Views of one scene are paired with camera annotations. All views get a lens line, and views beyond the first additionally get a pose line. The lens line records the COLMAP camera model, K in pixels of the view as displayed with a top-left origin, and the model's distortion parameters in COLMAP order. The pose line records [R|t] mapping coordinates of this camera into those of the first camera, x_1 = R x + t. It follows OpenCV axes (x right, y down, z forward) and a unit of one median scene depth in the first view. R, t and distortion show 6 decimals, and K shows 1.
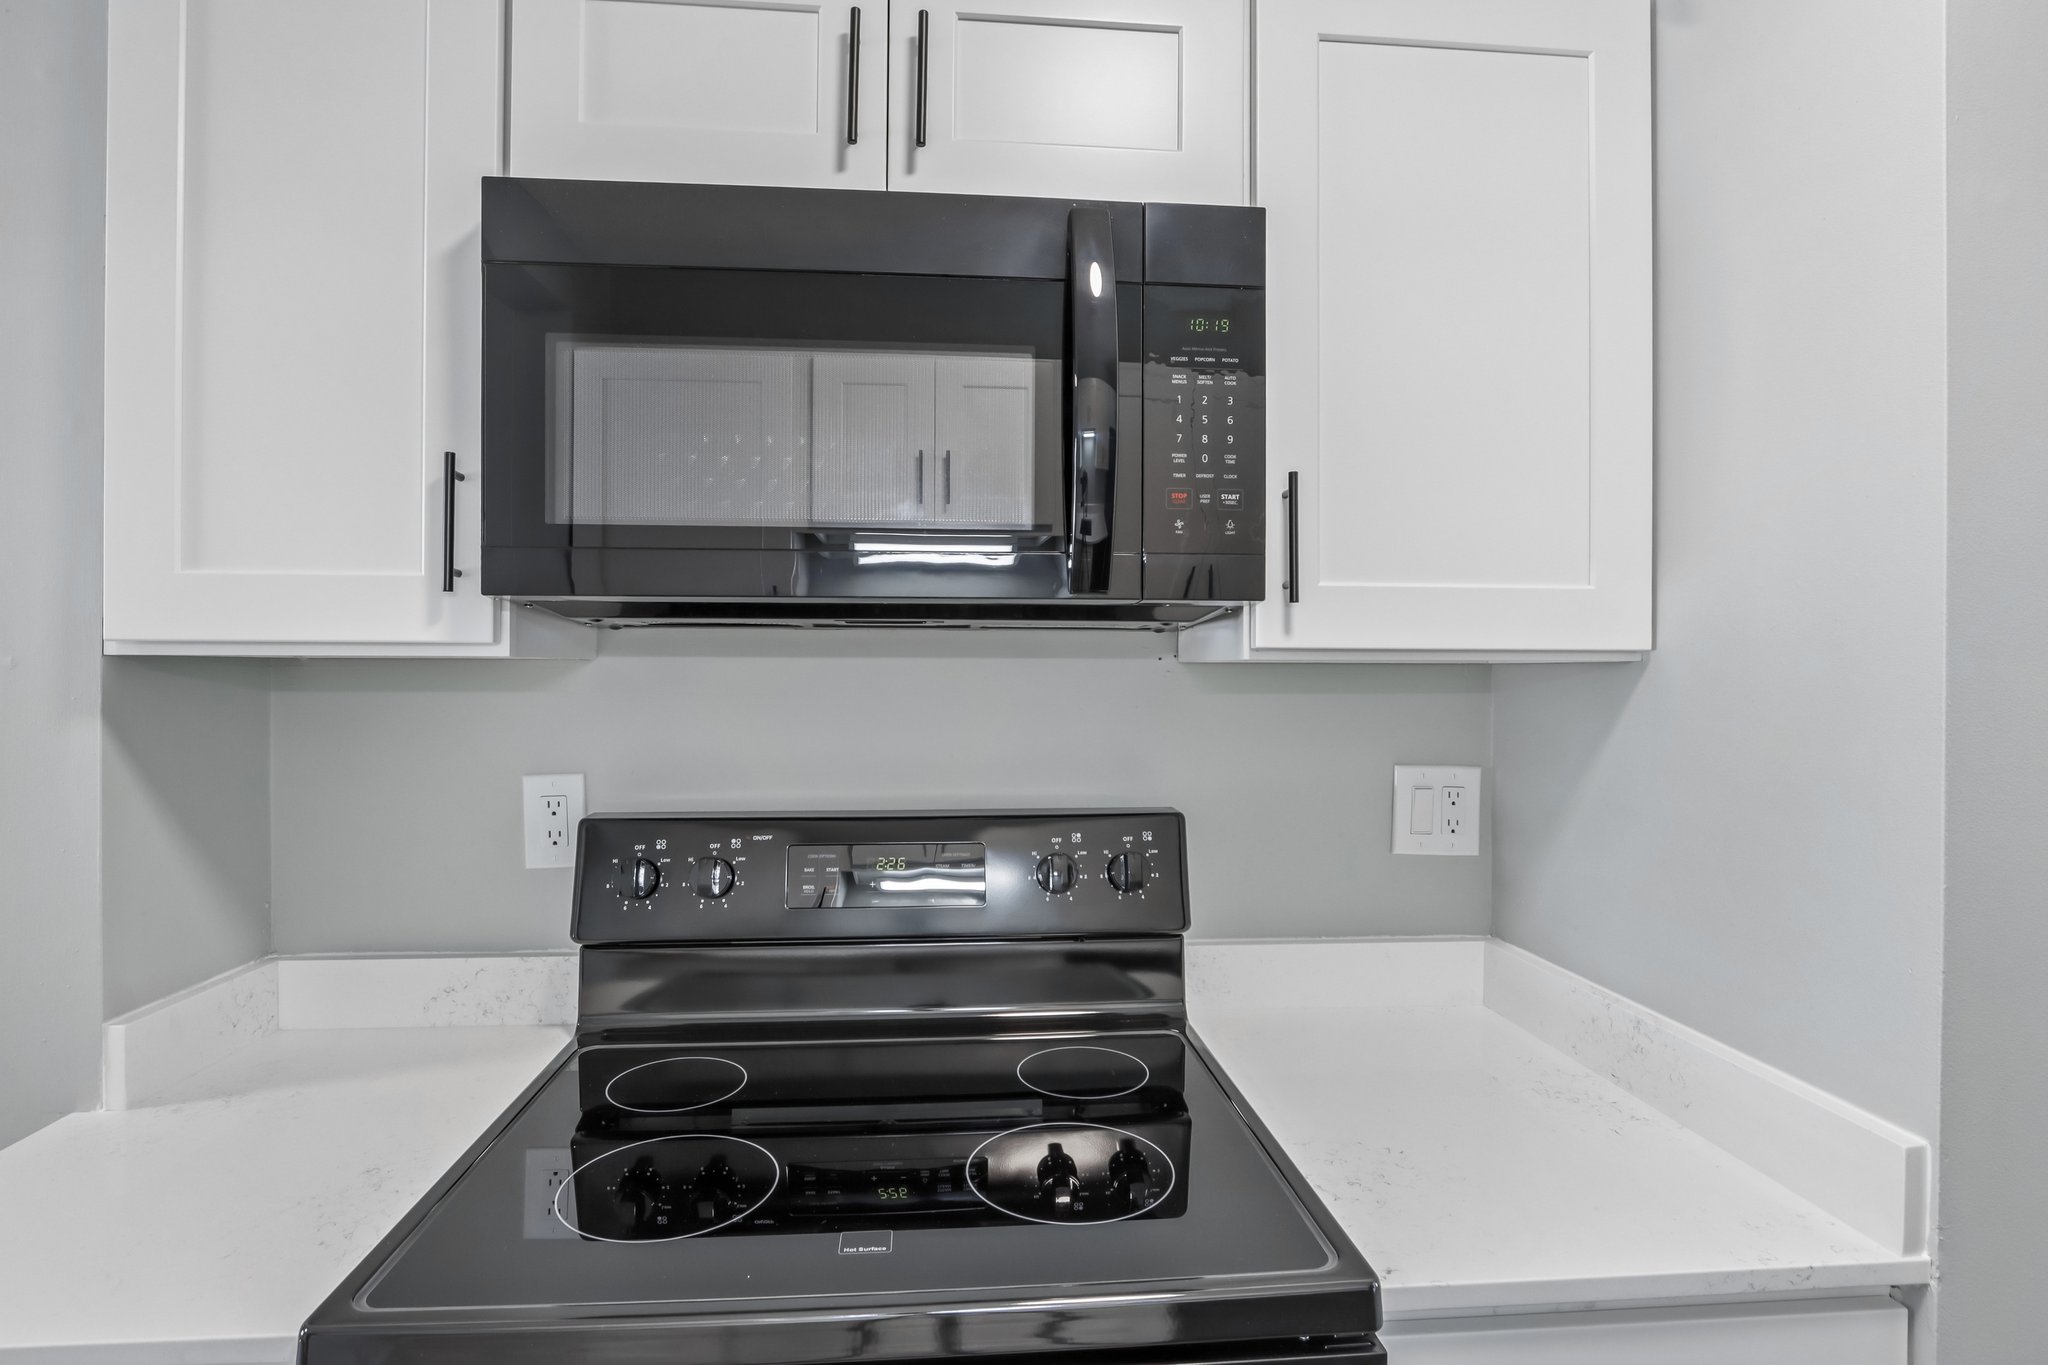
lens RADIAL K [[1031.9, 0, 1024.0], [0, 1031.9, 682.5], [0, 0, 1]] dist [-0.024202, 0.008463]
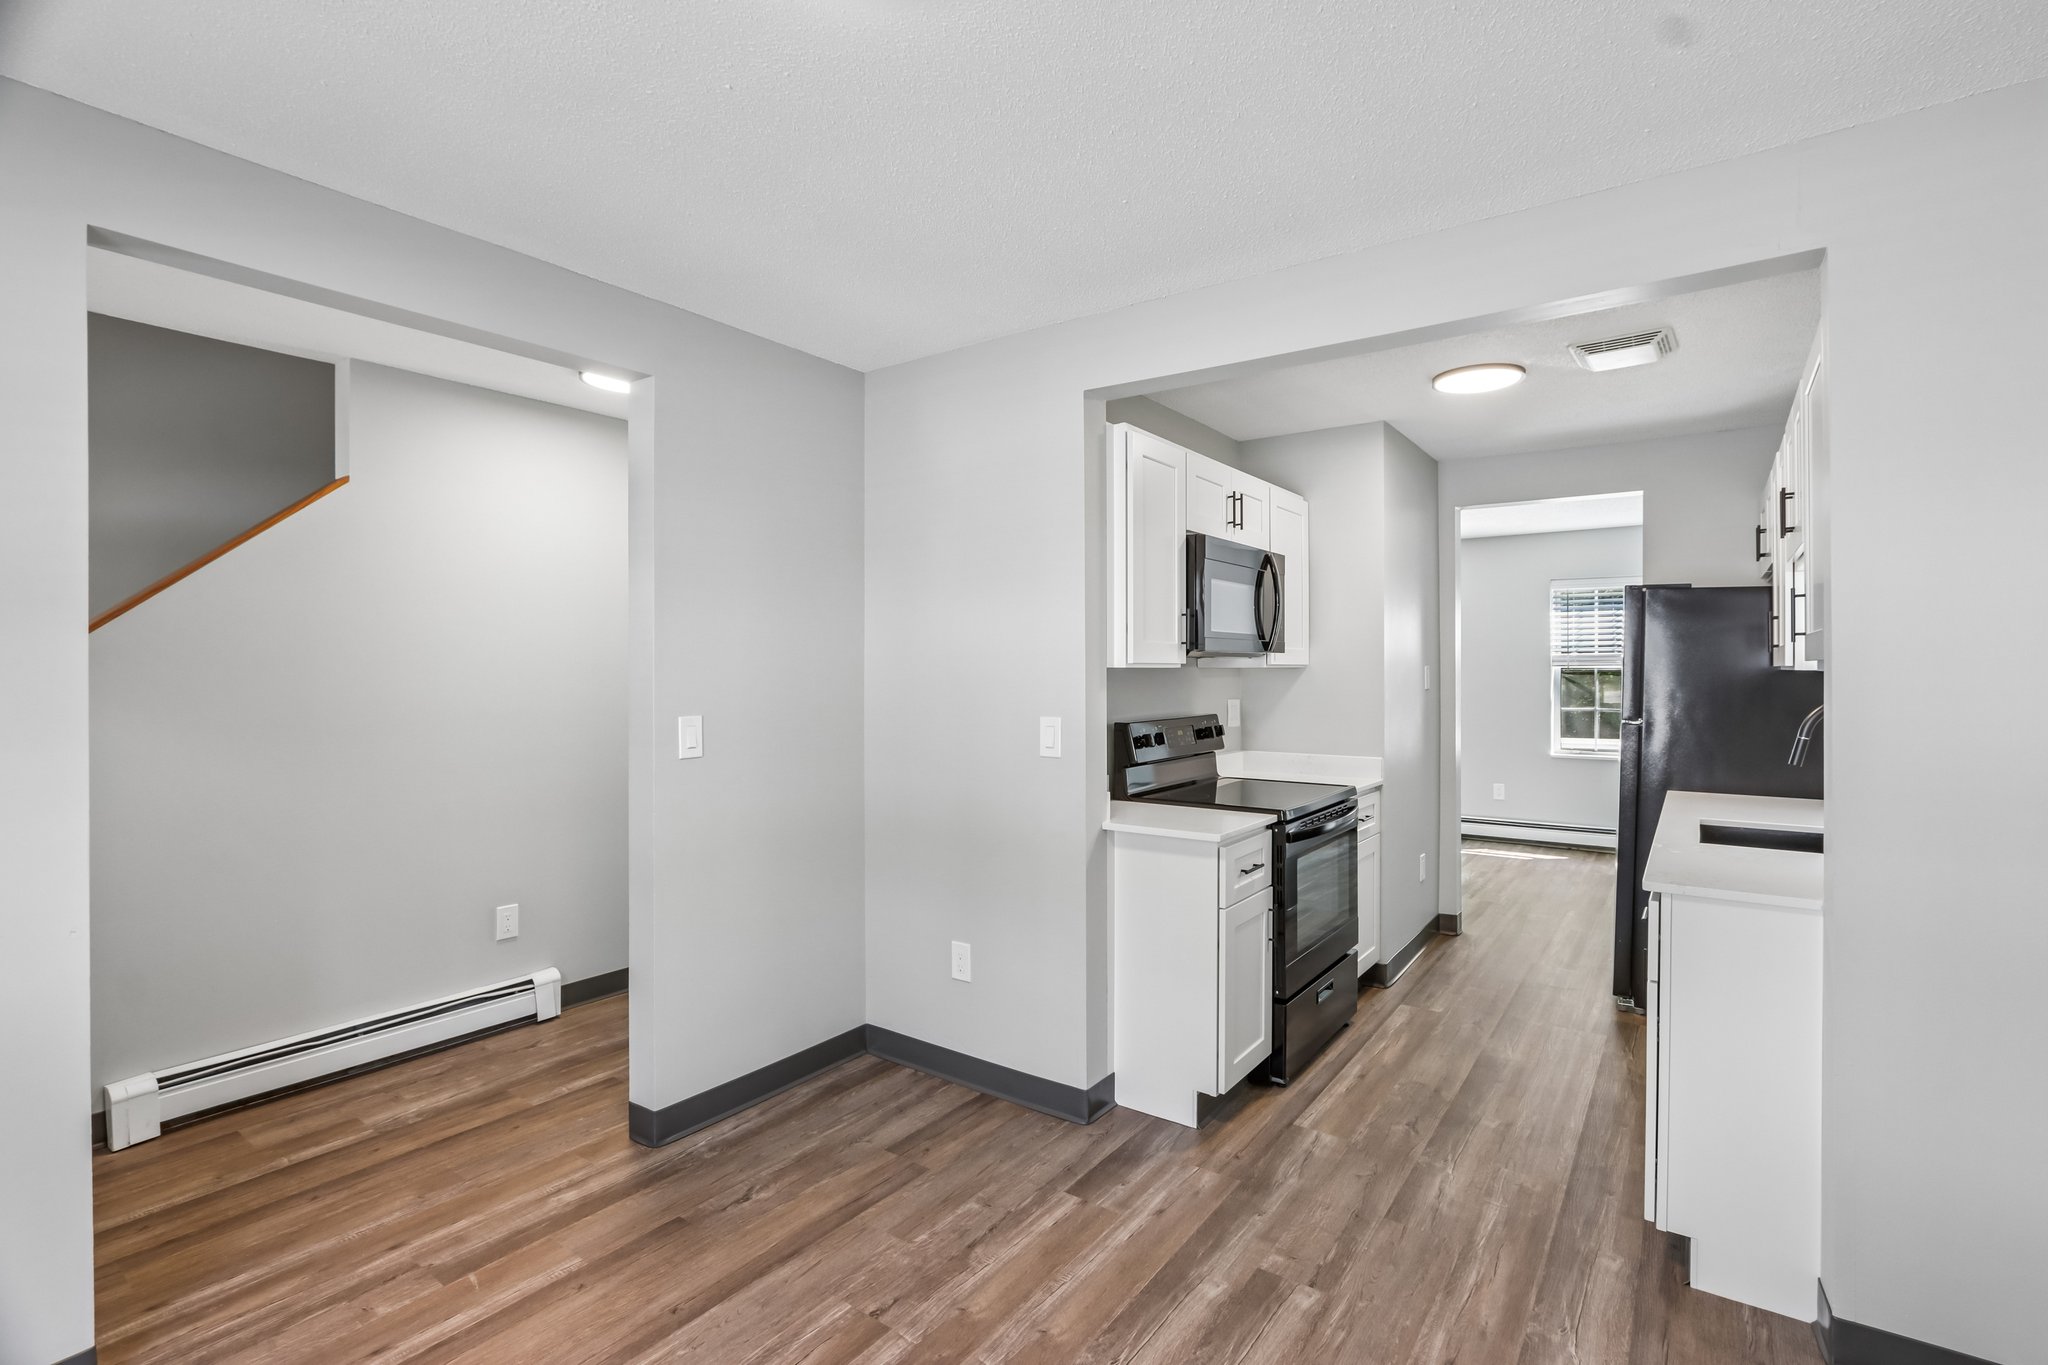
lens RADIAL K [[951.5, 0, 1024.0], [0, 951.5, 682.5], [0, 0, 1]] dist [-0.009776, 0.000189]
pose [[0.650503, -0.015824, 0.759339, -2.957899], [0.013783, 0.999864, 0.009028, -0.010926], [-0.759379, 0.004593, 0.650633, -0.589524]]
